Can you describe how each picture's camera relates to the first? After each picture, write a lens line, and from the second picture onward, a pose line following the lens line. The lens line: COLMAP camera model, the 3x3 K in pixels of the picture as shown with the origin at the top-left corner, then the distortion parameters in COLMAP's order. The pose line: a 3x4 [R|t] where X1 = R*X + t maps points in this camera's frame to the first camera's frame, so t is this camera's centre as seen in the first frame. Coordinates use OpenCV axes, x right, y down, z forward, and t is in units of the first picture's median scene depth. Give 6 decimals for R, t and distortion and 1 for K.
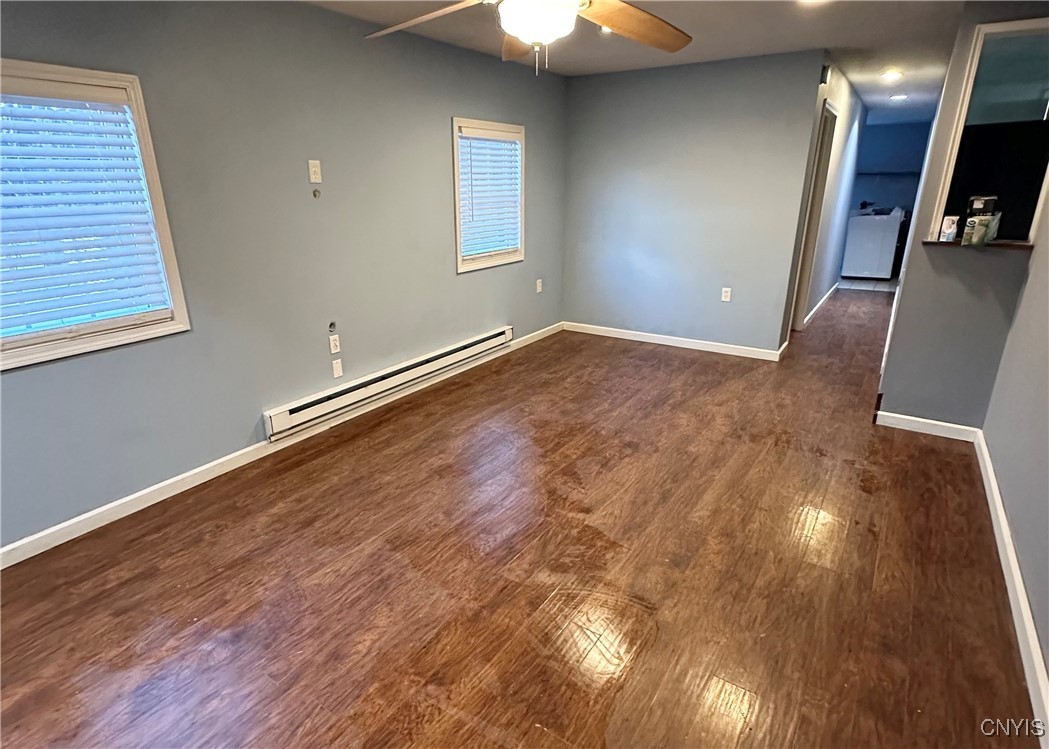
lens RADIAL K [[566.5, 0, 523.7], [0, 566.5, 374.8], [0, 0, 1]] dist [0.003704, 0.001501]
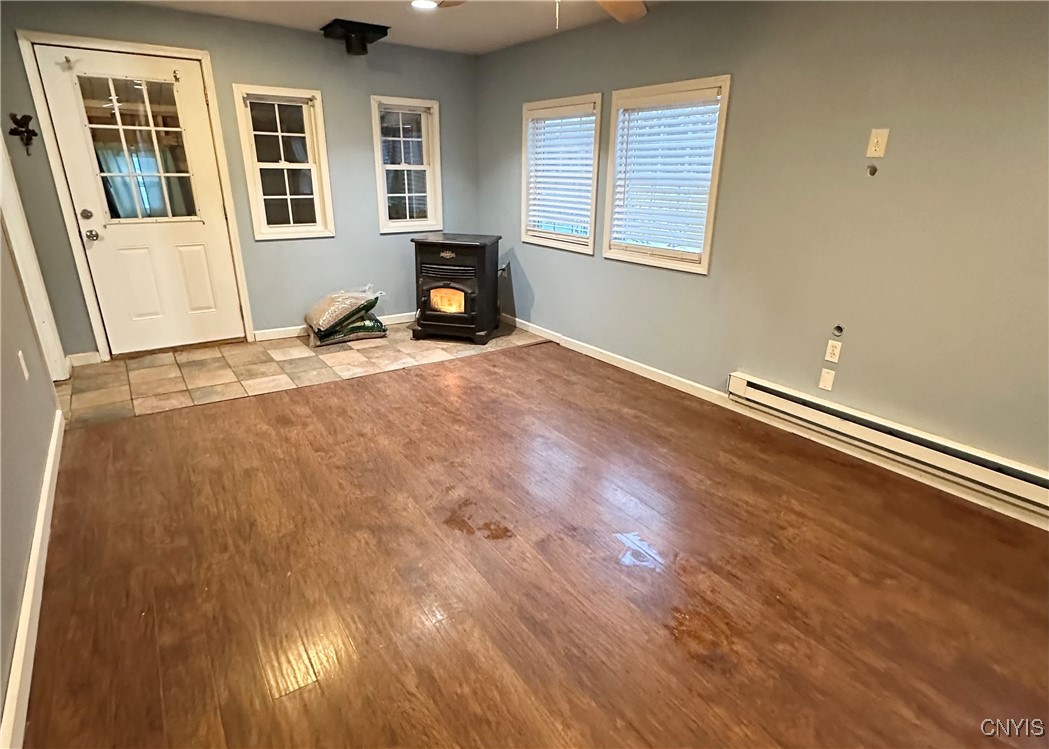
lens RADIAL K [[566.5, 0, 523.7], [0, 566.5, 374.8], [0, 0, 1]] dist [0.003704, 0.001501]
pose [[-0.366287, 0.315829, -0.875263, 0.644435], [-0.312253, 0.844371, 0.435356, -0.273633], [0.876546, 0.432769, -0.210663, 0.870599]]
